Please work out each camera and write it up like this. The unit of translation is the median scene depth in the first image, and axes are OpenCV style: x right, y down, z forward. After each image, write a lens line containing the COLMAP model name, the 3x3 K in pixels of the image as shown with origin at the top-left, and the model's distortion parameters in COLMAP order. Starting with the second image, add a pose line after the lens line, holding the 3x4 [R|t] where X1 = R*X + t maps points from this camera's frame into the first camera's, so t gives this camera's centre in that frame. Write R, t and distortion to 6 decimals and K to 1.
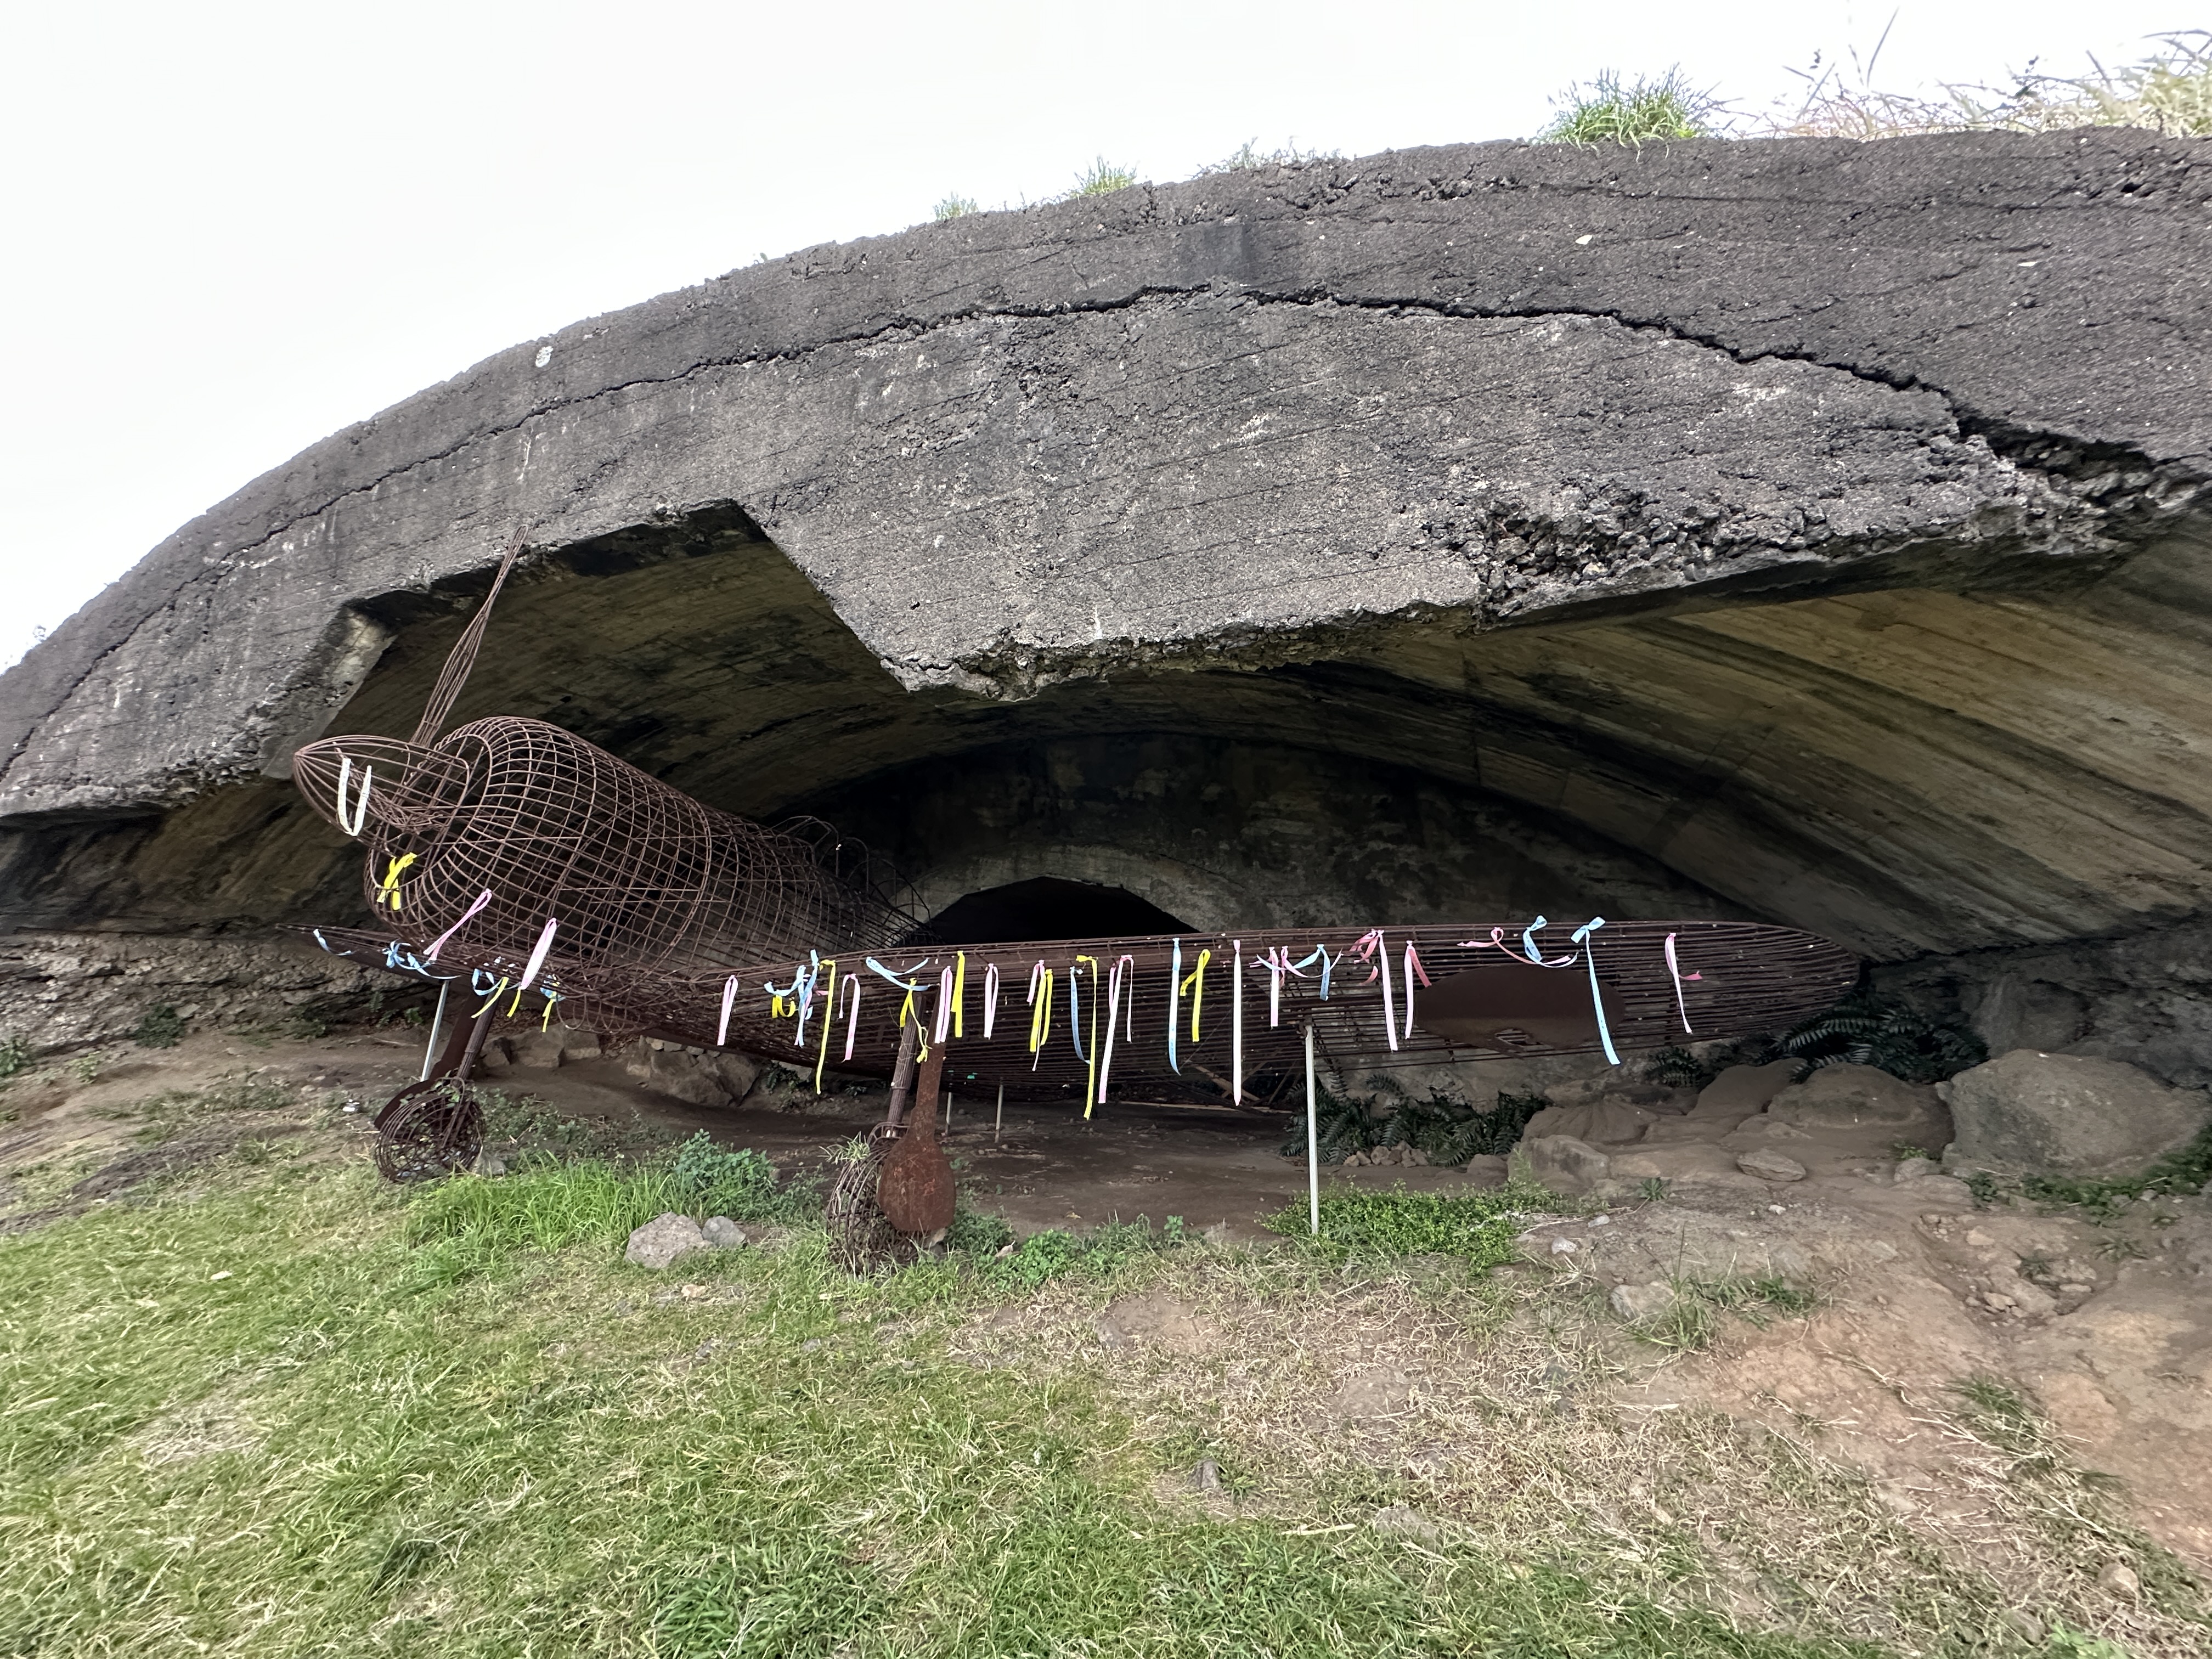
lens RADIAL K [[881.6, 0, 1106.0], [0, 881.6, 829.5], [0, 0, 1]] dist [0.000050, -0.000371]
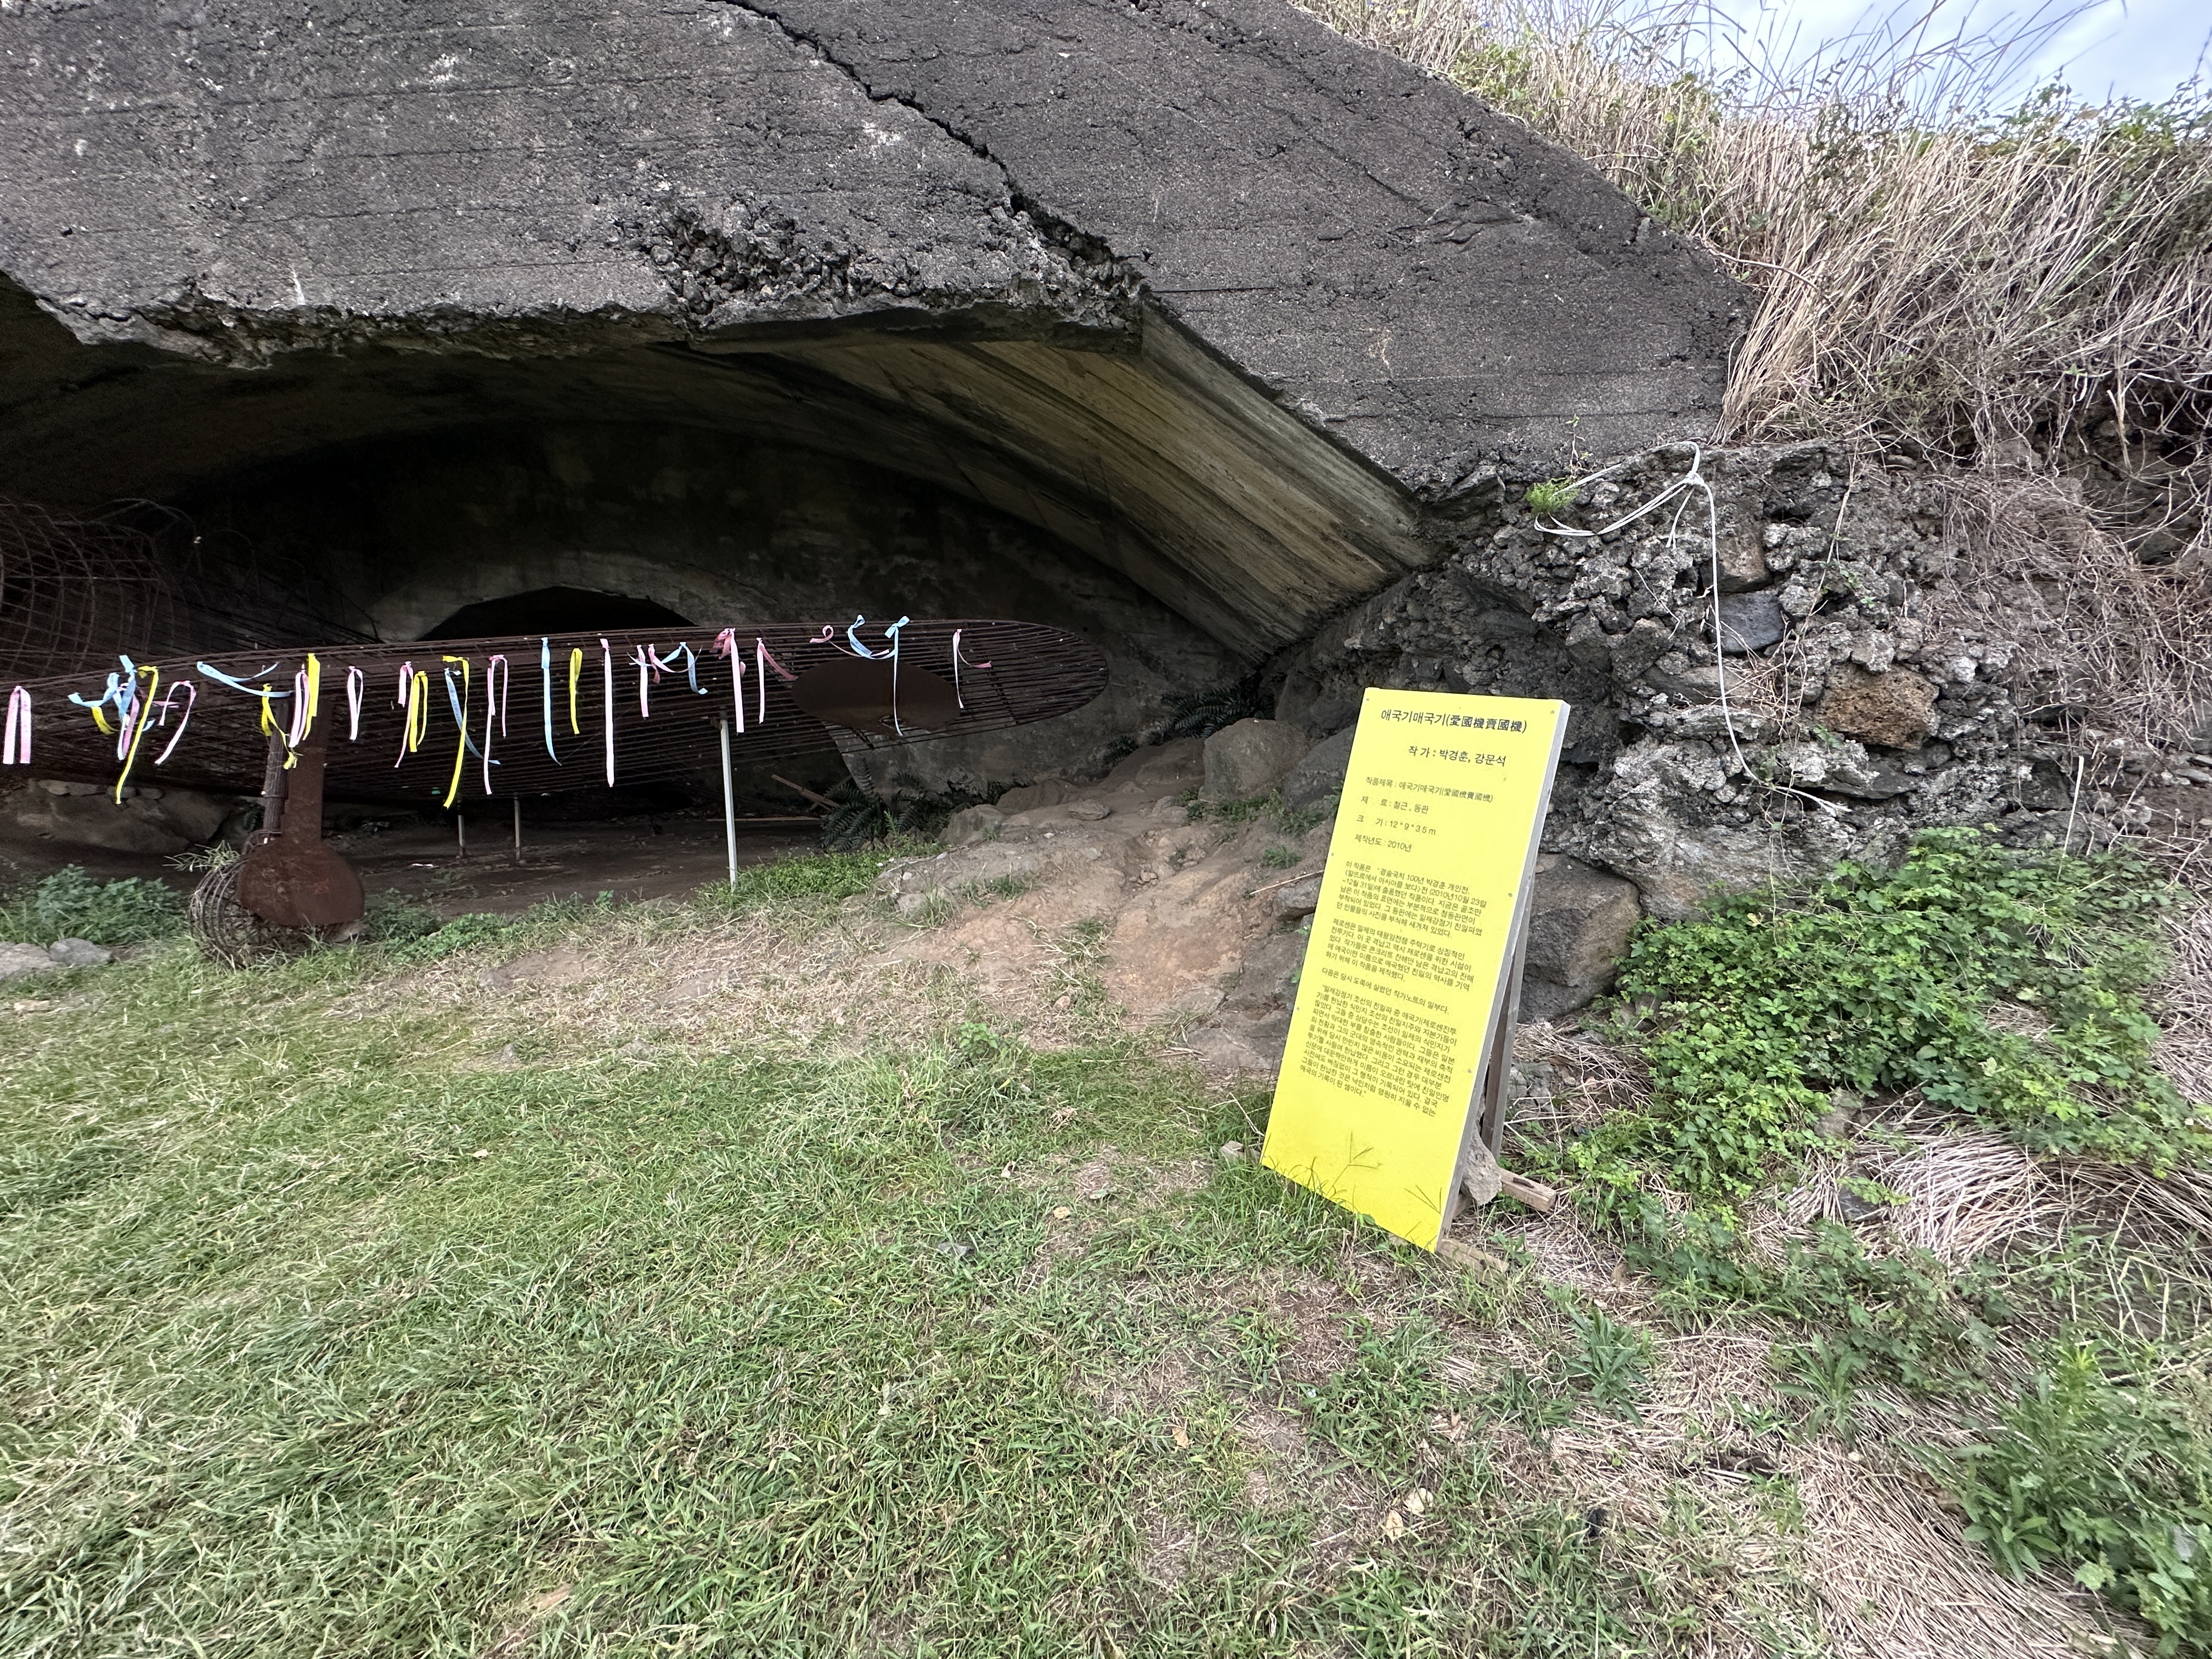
lens RADIAL K [[881.6, 0, 1106.0], [0, 881.6, 829.5], [0, 0, 1]] dist [0.000050, -0.000371]
pose [[0.937719, -0.074373, 0.339340, 0.400423], [-0.032255, 0.953955, 0.298212, 0.008966], [-0.345894, -0.290584, 0.892142, -0.273379]]
